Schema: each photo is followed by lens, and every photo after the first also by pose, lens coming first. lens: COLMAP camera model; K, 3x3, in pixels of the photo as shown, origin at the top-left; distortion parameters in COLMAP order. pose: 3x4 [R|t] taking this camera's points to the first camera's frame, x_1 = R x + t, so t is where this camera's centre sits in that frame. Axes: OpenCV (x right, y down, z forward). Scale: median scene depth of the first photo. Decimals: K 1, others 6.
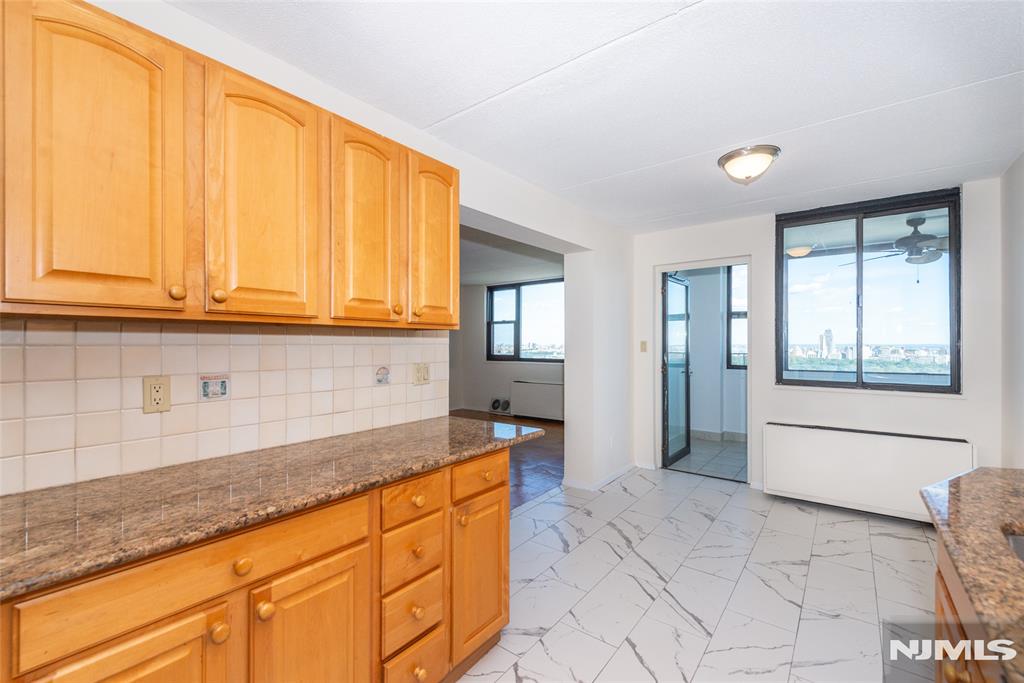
lens RADIAL K [[429.4, 0, 514.5], [0, 429.4, 347.1], [0, 0, 1]] dist [0.016339, -0.007159]
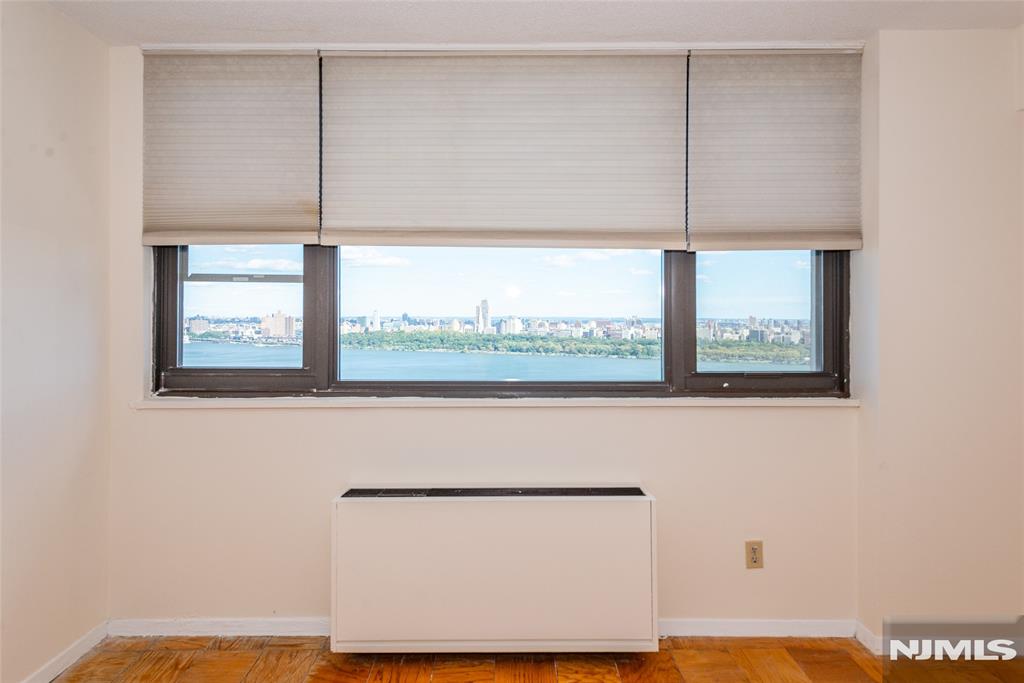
lens RADIAL K [[633.6, 0, 499.2], [0, 633.6, 317.0], [0, 0, 1]] dist [0.015183, -0.000663]
pose [[0.792999, 0.003258, 0.609214, -0.307125], [-0.000362, 0.999988, -0.004876, -0.017462], [-0.609223, 0.003646, 0.792991, 1.610244]]
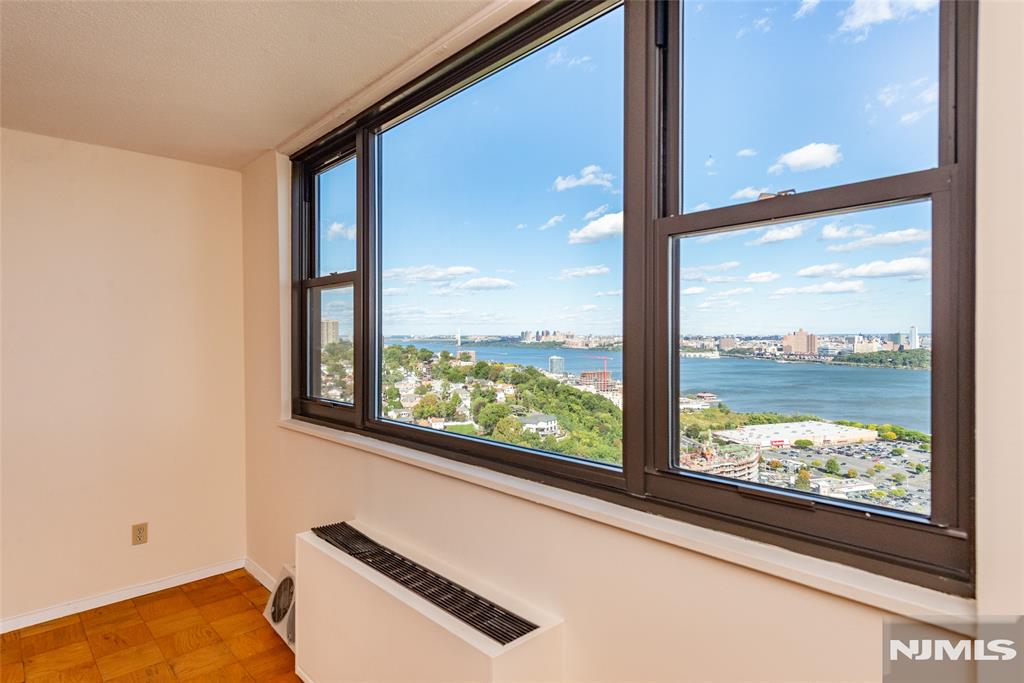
lens RADIAL K [[569.3, 0, 512.0], [0, 569.3, 341.5], [0, 0, 1]] dist [0.012999, -0.001030]
pose [[0.986045, -0.005080, -0.166399, 0.358889], [0.005958, 0.999971, 0.004776, -0.049654], [0.166370, -0.005700, 0.986047, 1.659149]]
